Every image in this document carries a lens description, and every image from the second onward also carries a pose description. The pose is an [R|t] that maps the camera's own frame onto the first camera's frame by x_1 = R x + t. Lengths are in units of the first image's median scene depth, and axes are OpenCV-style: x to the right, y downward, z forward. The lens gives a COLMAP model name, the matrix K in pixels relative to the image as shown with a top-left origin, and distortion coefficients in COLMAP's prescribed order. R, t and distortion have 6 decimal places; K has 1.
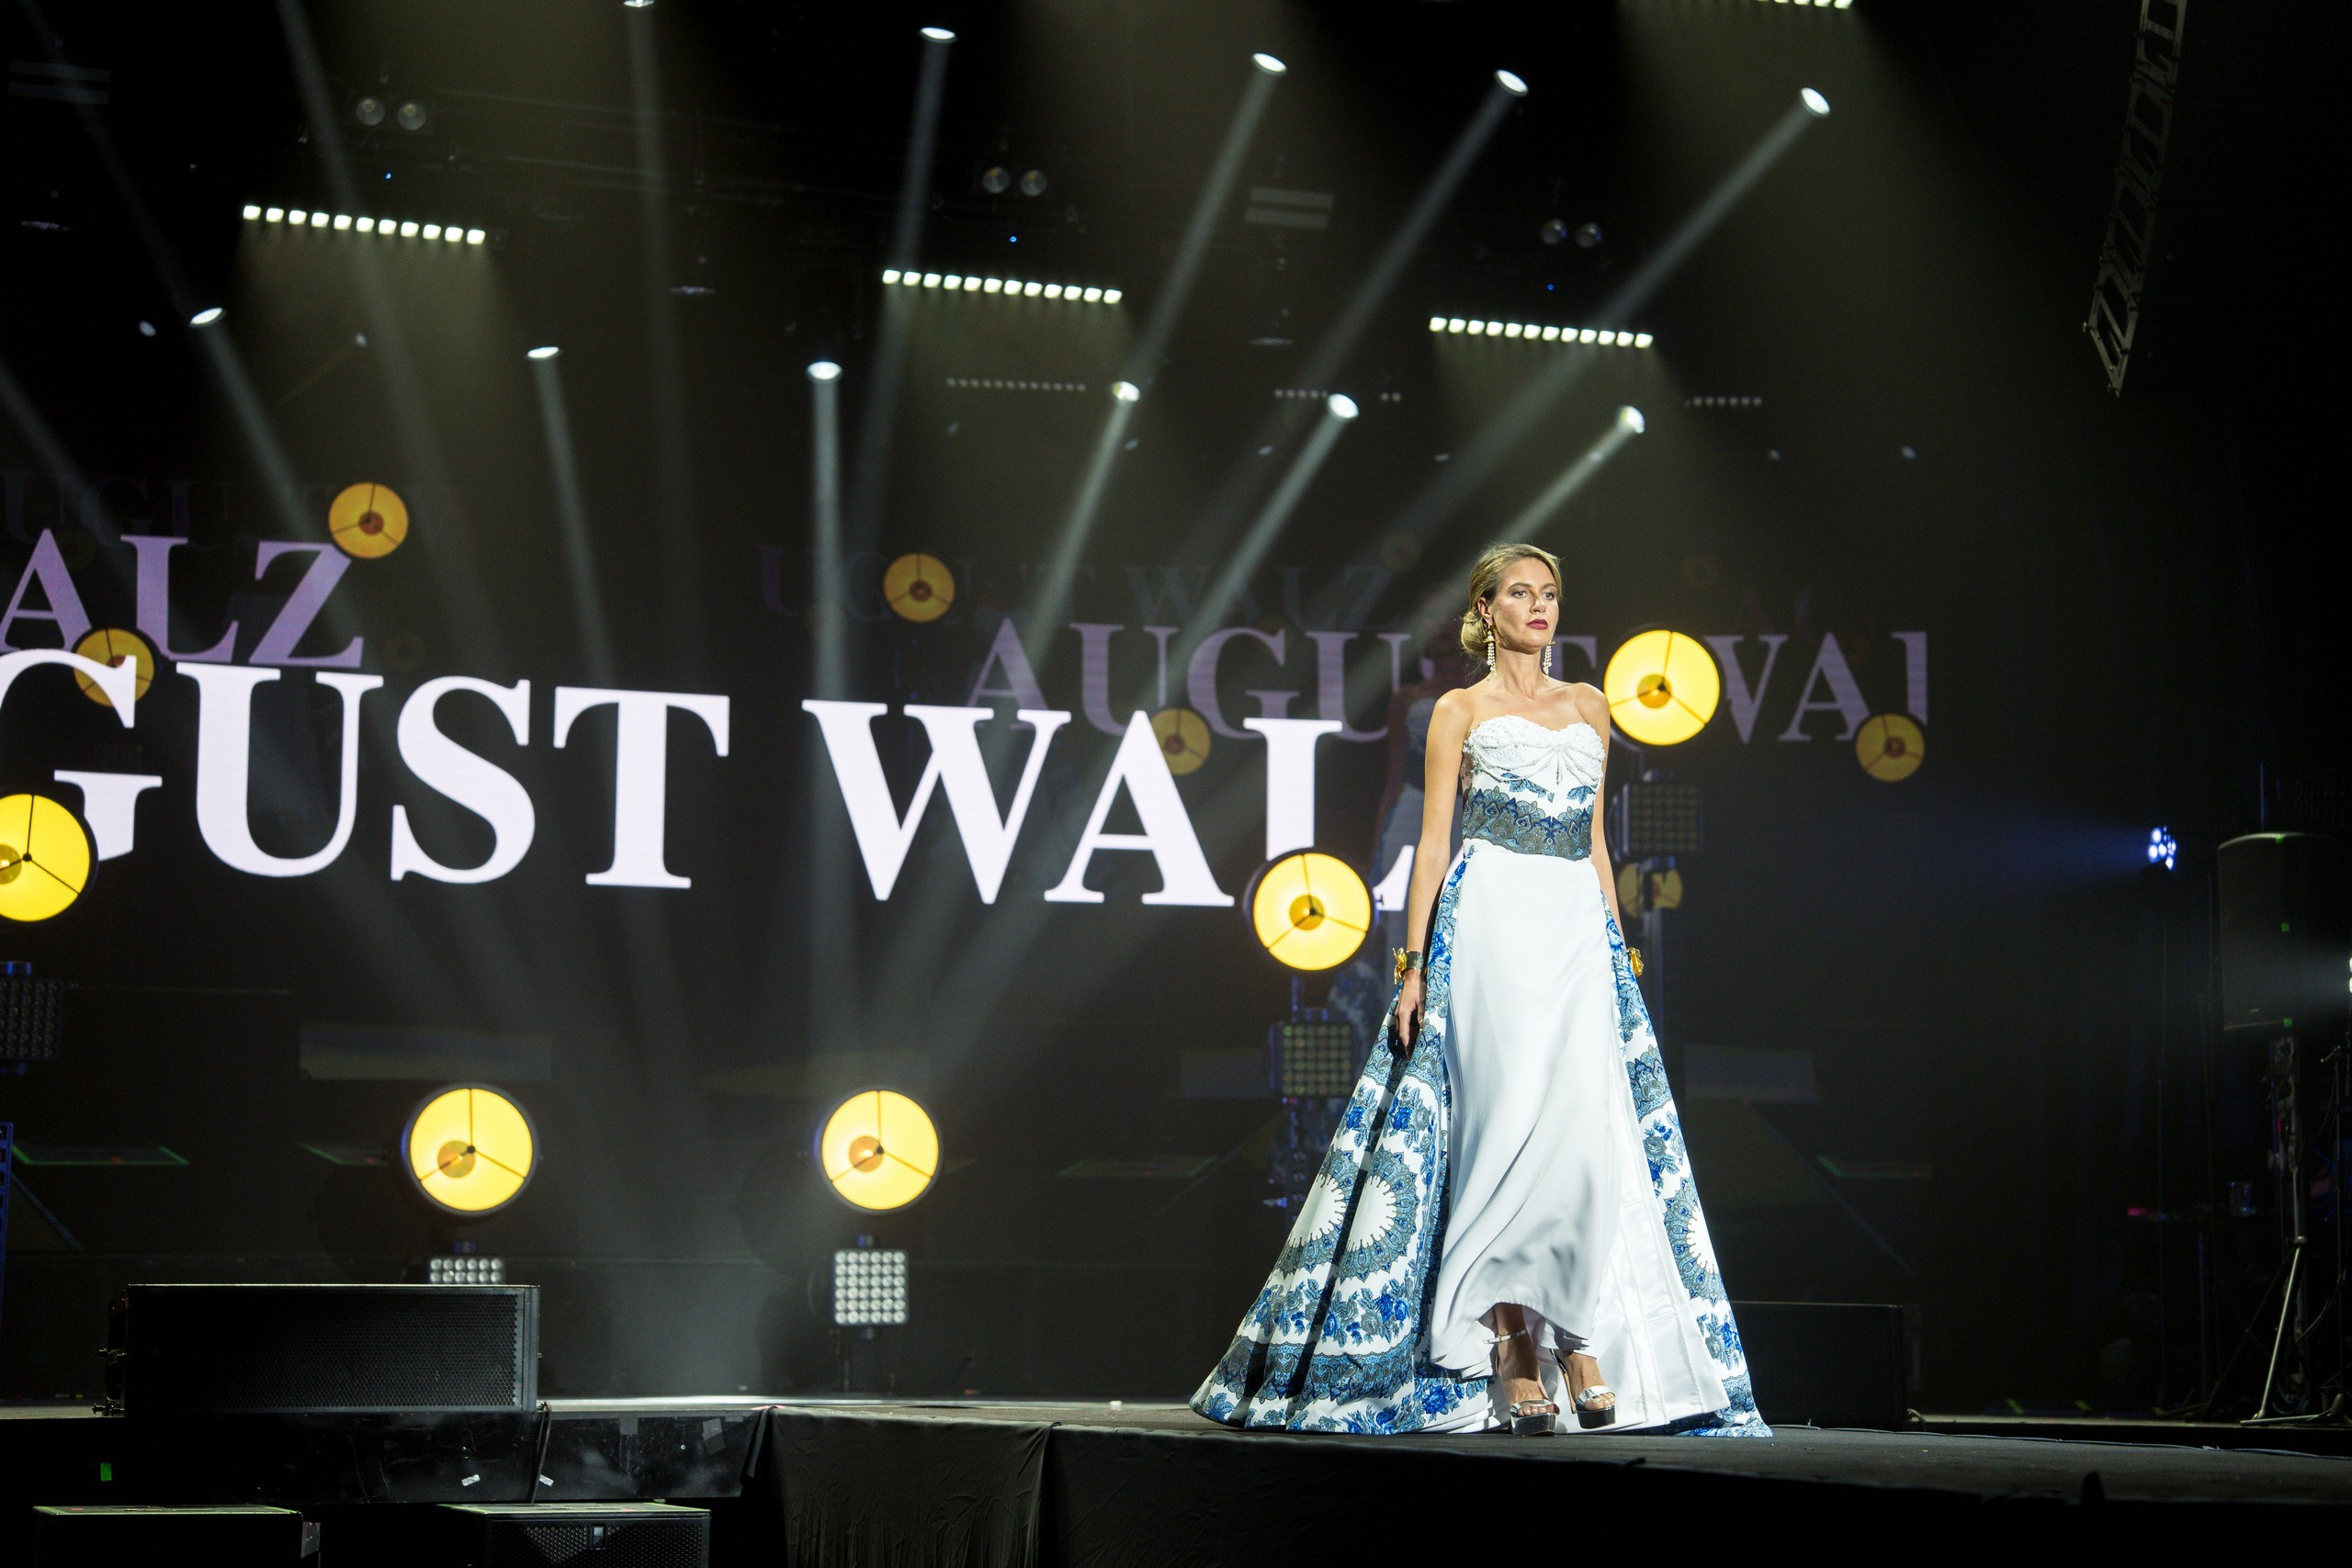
lens RADIAL K [[4793.2, 0, 1173.3], [0, 4793.2, 786.7], [0, 0, 1]] dist [0.309451, 0.000000]
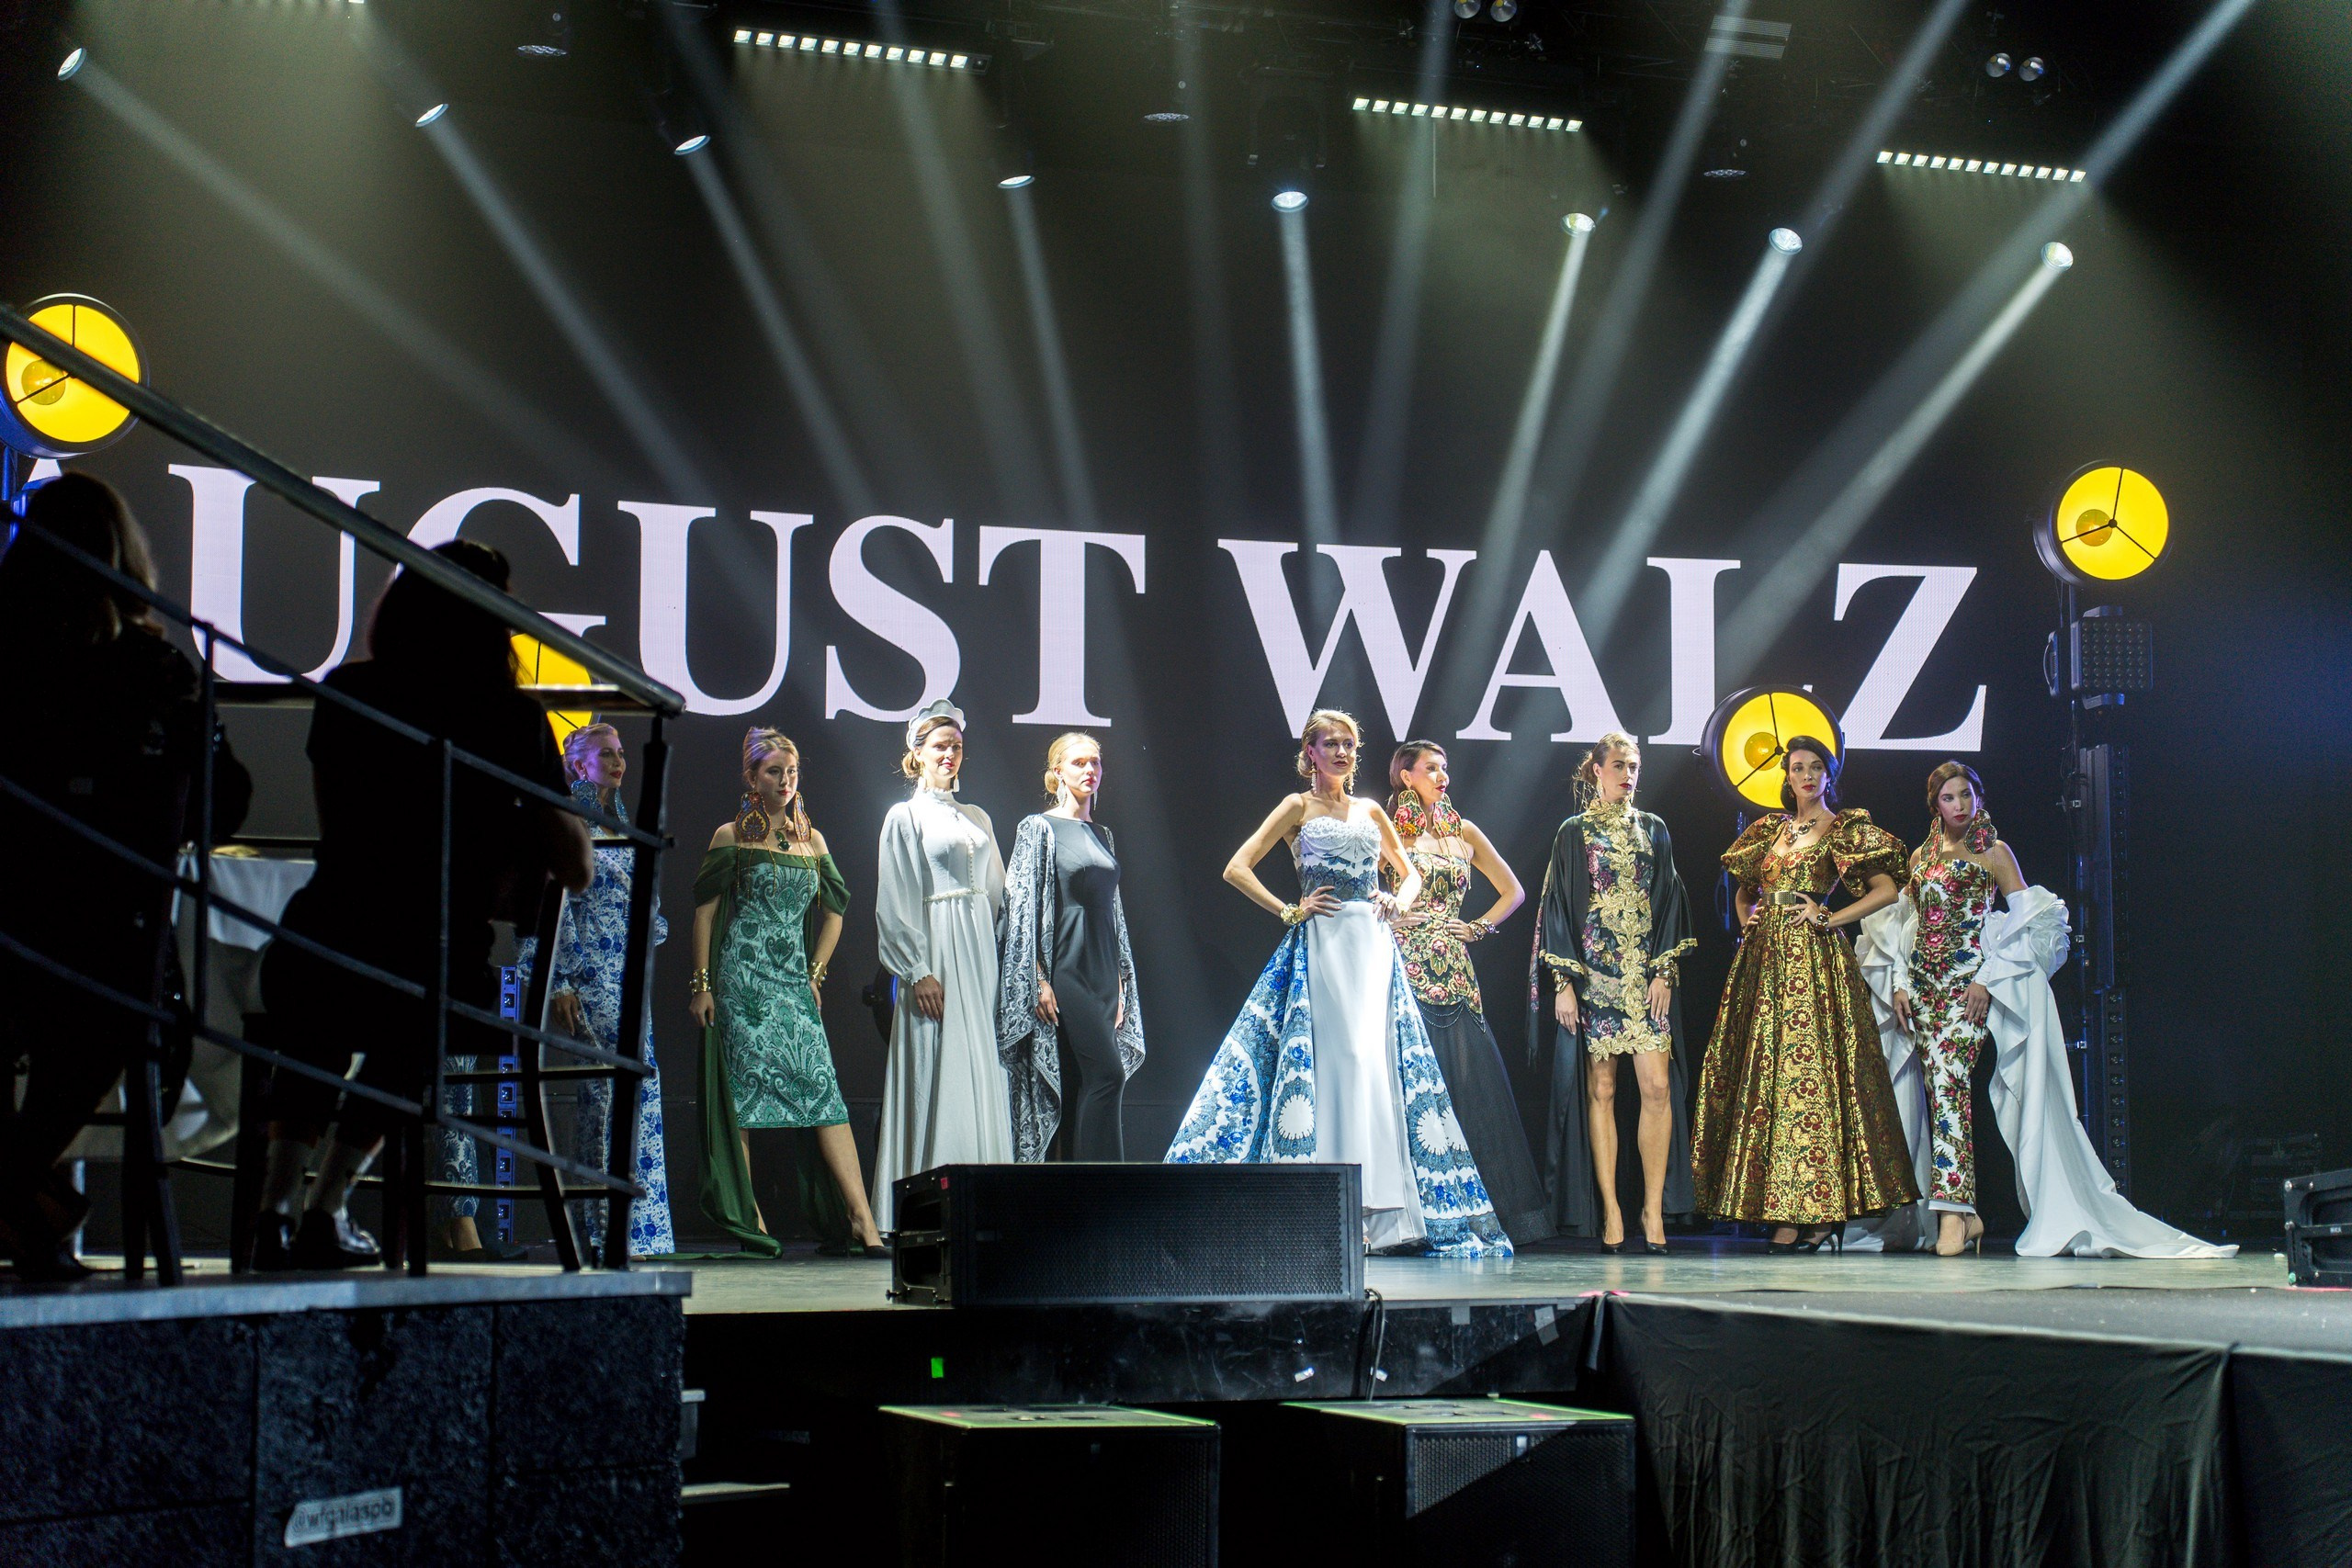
lens RADIAL K [[4218.5, 0, 1176.7], [0, 4218.5, 737.4], [0, 0, 1]] dist [0.025638, 0.000000]
pose [[0.998851, -0.003030, 0.047833, -0.137835], [0.001897, 0.999717, 0.023725, 0.002618], [-0.047892, -0.023607, 0.998574, 0.140443]]
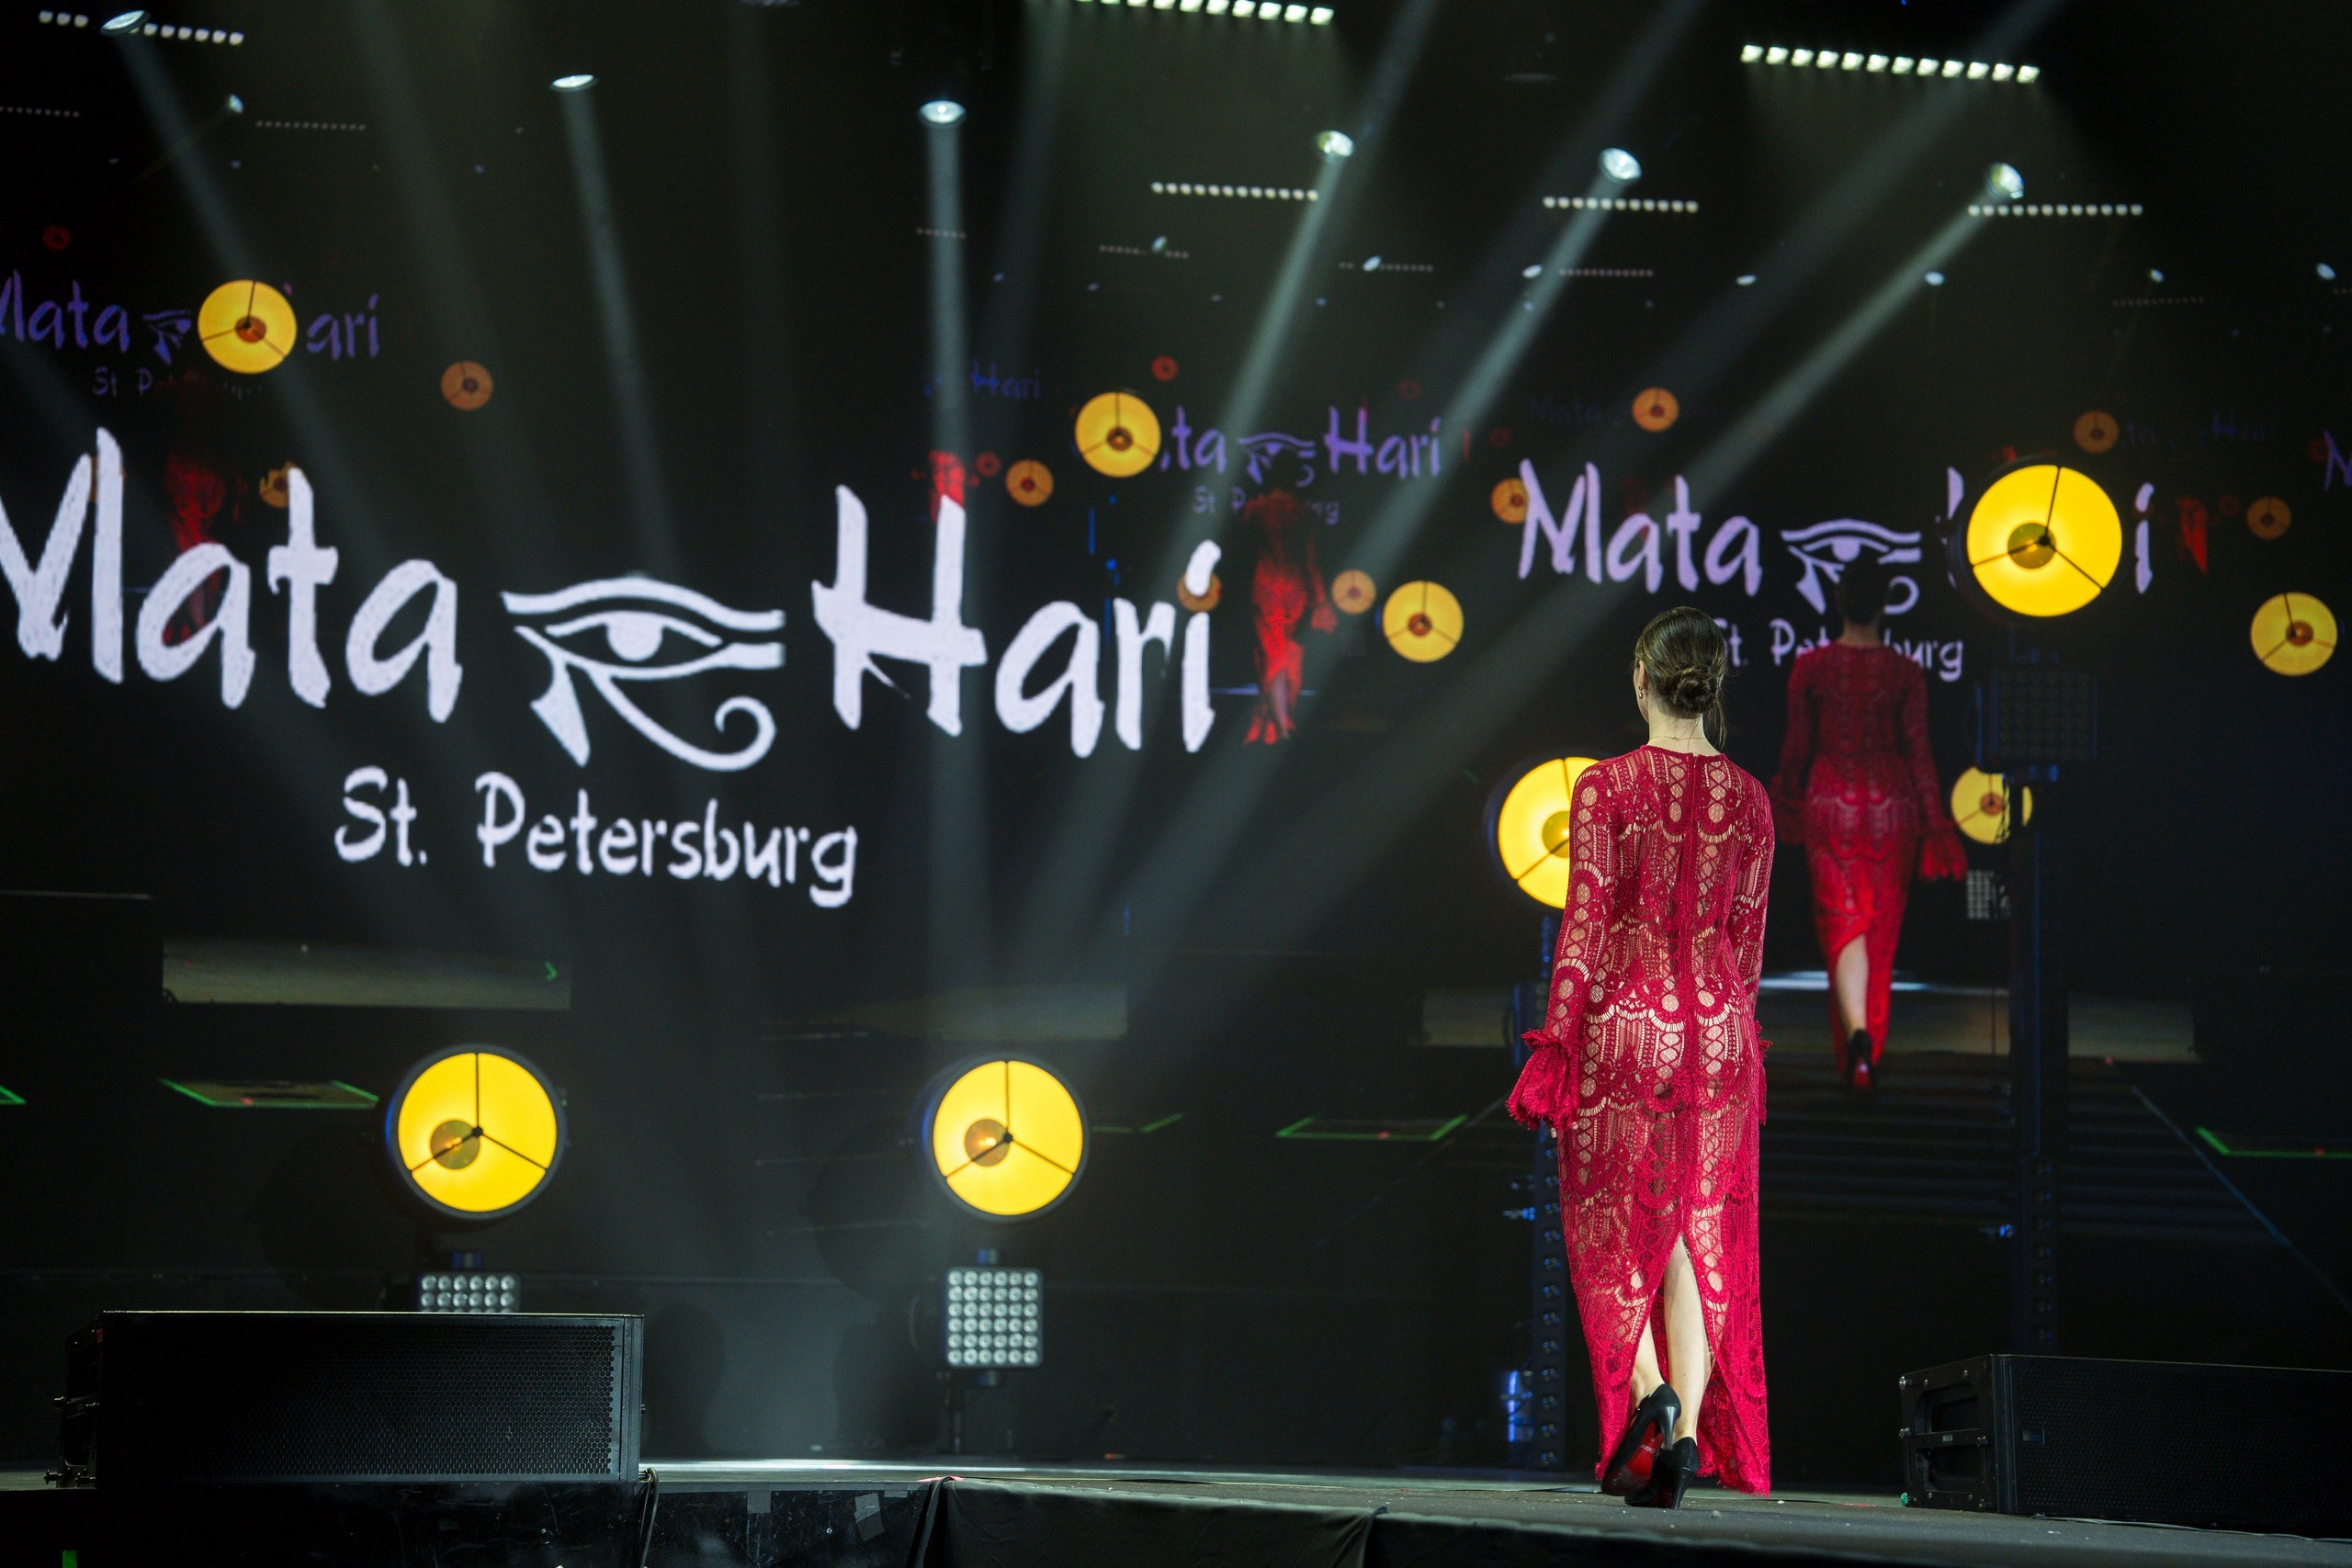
lens RADIAL K [[6200.3, 0, 1171.6], [0, 6200.3, 791.8], [0, 0, 1]] dist [0.875017, 0.000000]
pose [[0.999915, 0.010915, -0.007133, -0.028396], [-0.010767, 0.999734, 0.020401, -0.000022], [0.007354, -0.020322, 0.999766, 0.010911]]
